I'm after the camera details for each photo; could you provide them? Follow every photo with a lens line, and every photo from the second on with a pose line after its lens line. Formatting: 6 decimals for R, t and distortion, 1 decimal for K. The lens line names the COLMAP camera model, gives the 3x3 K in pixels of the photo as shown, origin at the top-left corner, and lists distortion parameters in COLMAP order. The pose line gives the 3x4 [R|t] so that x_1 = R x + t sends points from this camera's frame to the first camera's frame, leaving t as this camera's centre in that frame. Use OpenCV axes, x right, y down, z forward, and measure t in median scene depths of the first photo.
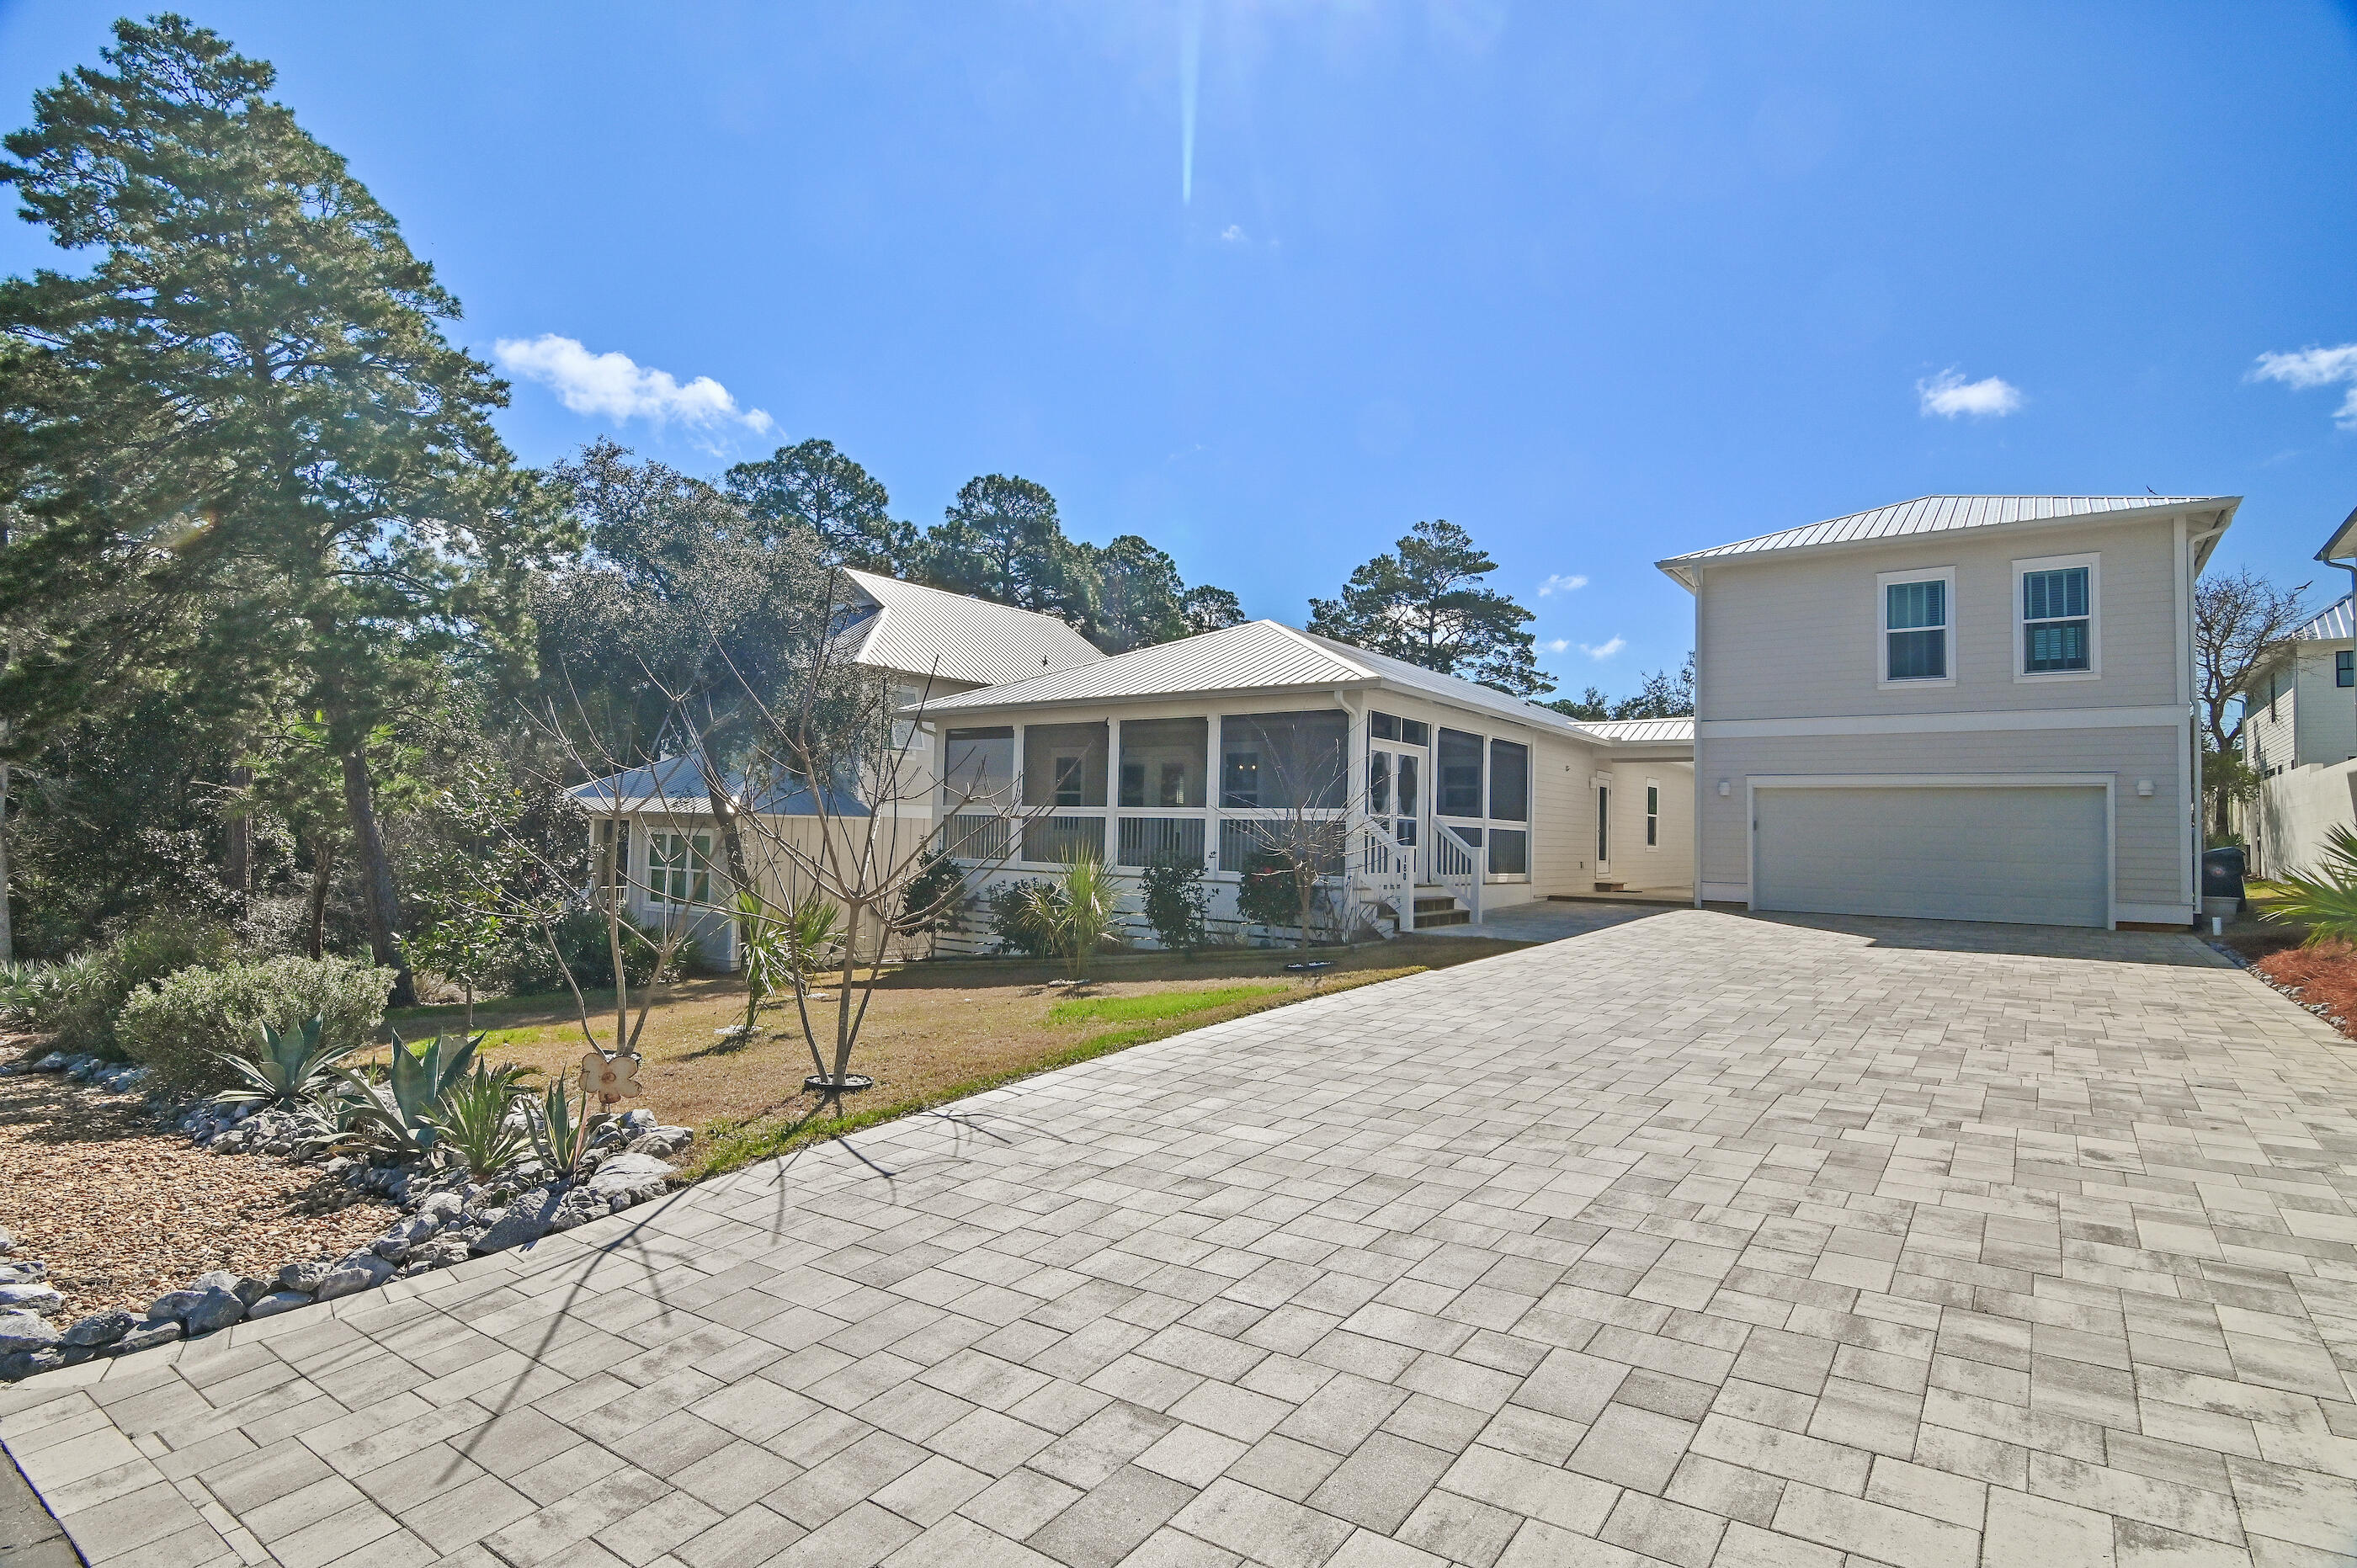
lens RADIAL K [[1162.3, 0, 1180.1], [0, 1162.3, 772.6], [0, 0, 1]] dist [0.020871, -0.000032]
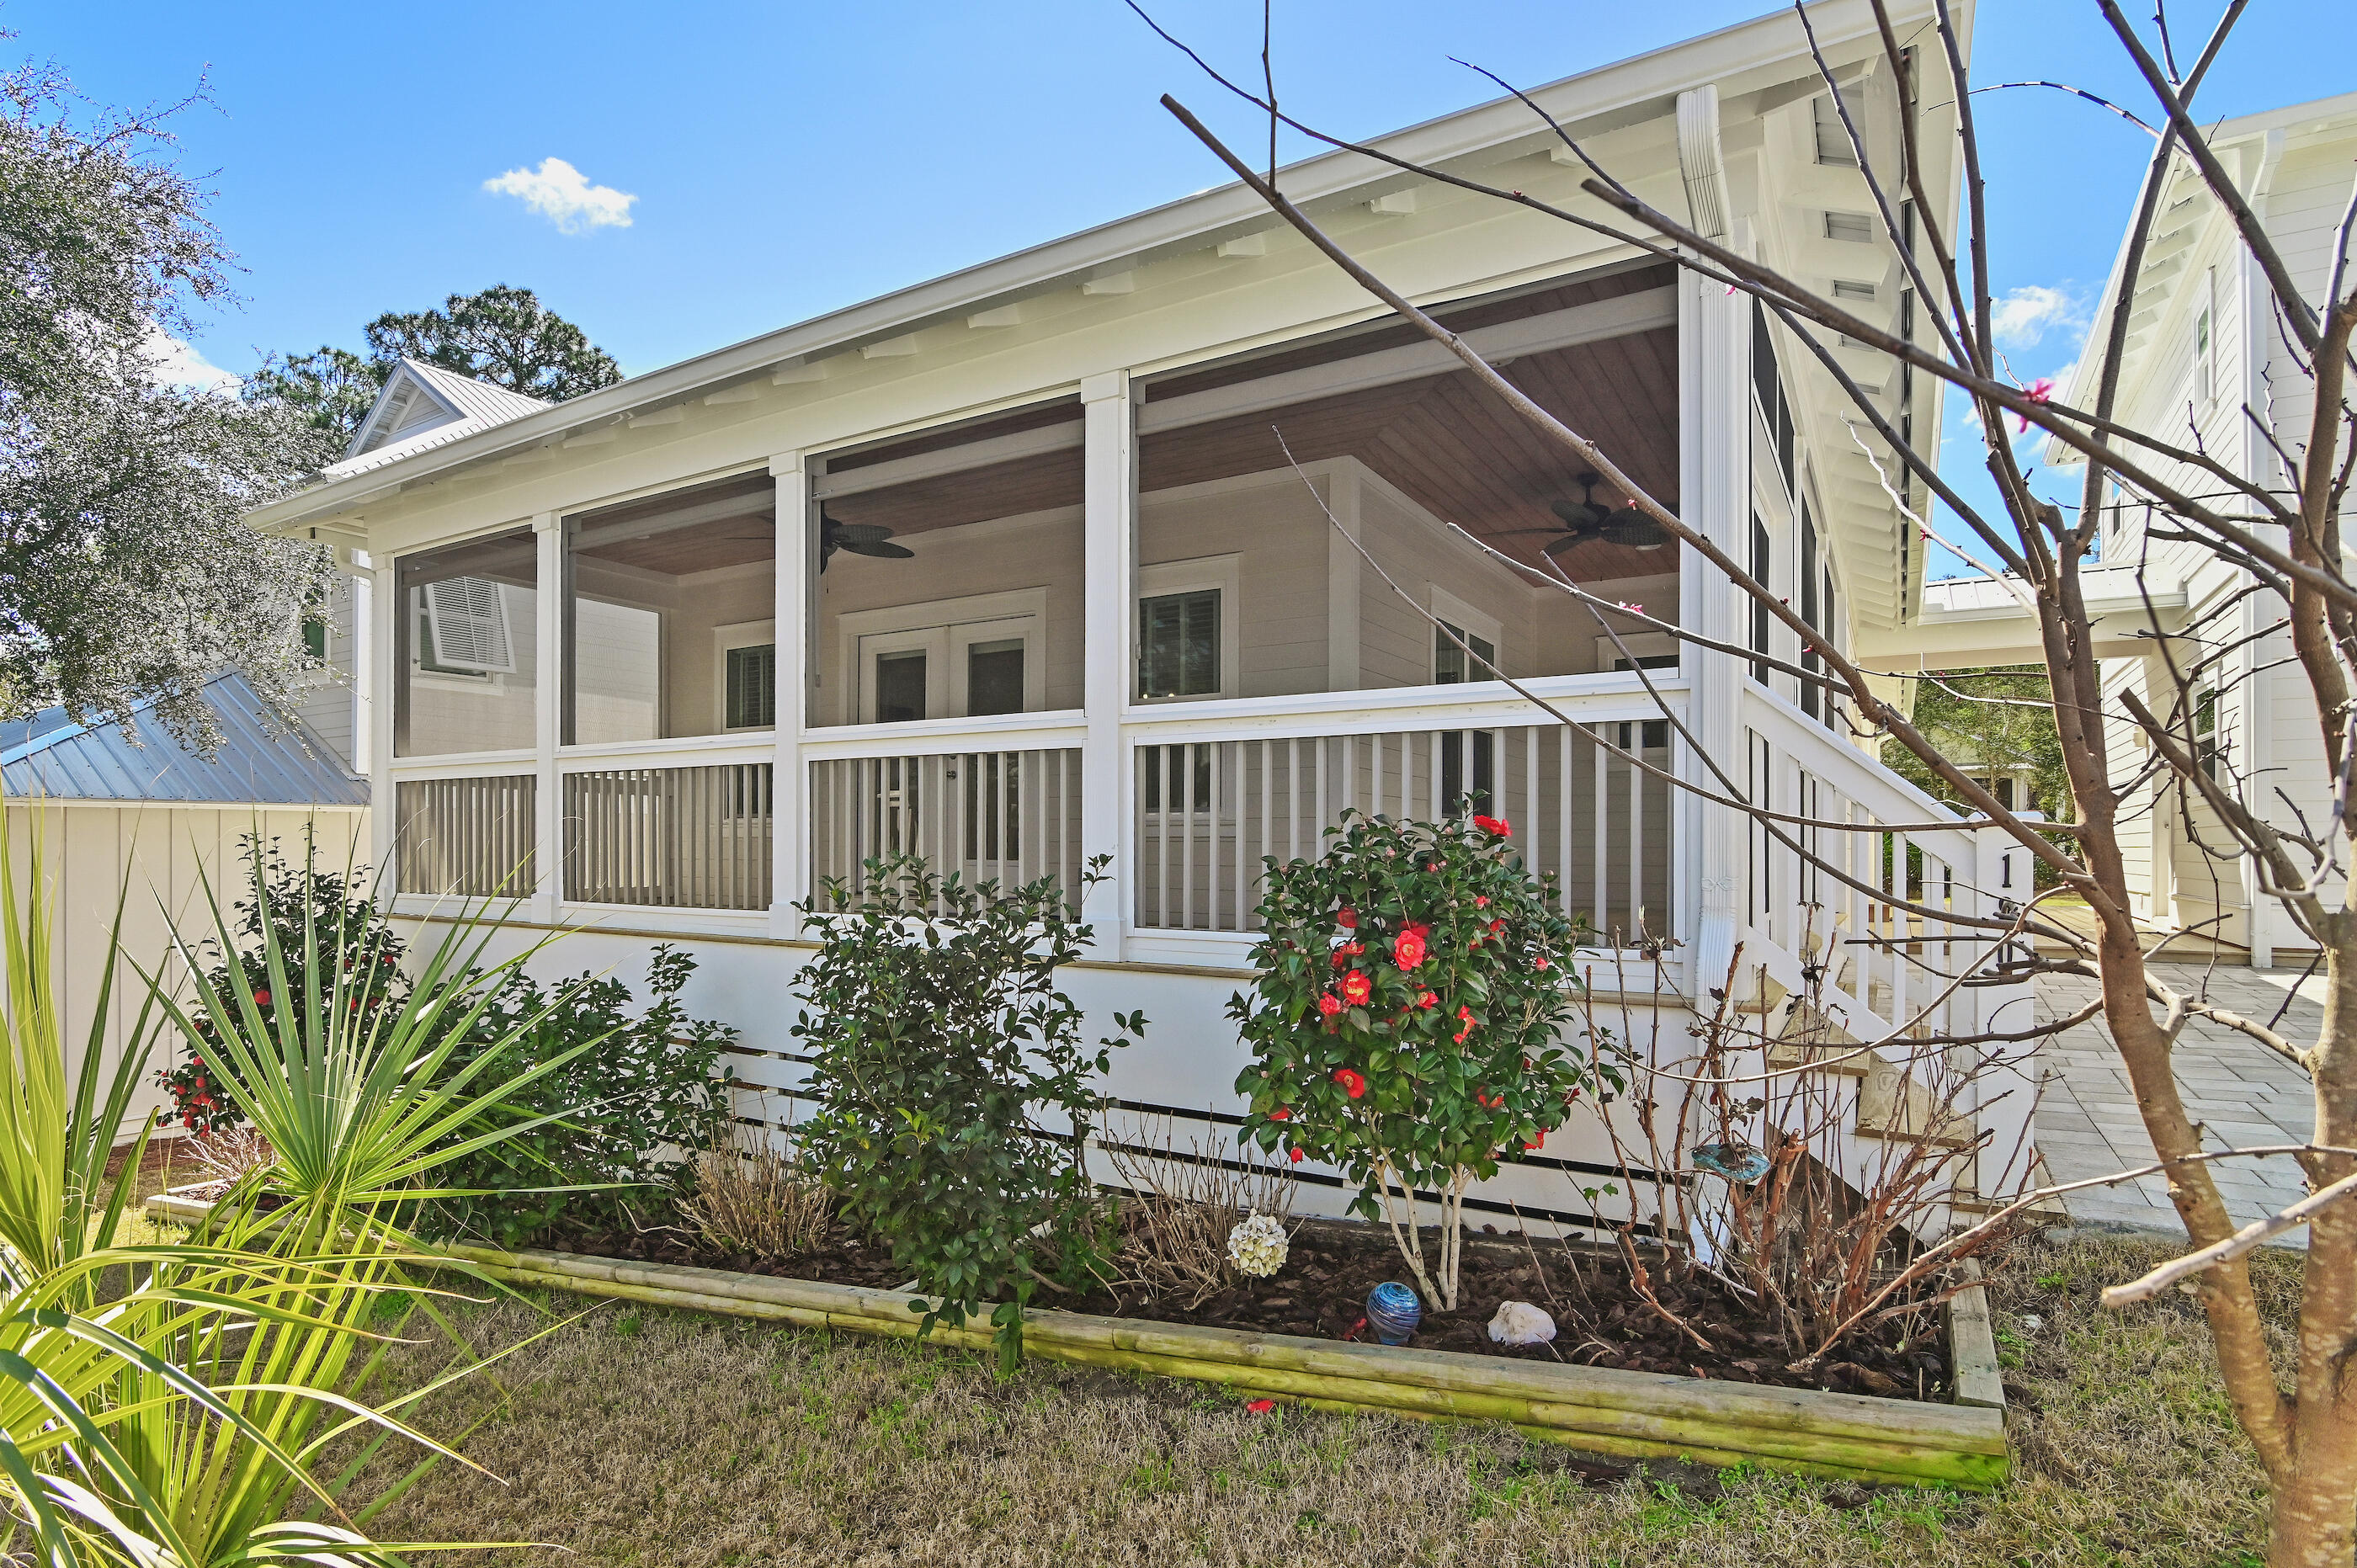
lens RADIAL K [[1162.3, 0, 1180.1], [0, 1162.3, 772.6], [0, 0, 1]] dist [0.020871, -0.000032]
pose [[0.993541, -0.016265, 0.112302, 0.012550], [0.017012, 0.999839, -0.005693, 0.044902], [-0.112191, 0.007566, 0.993658, 0.665884]]
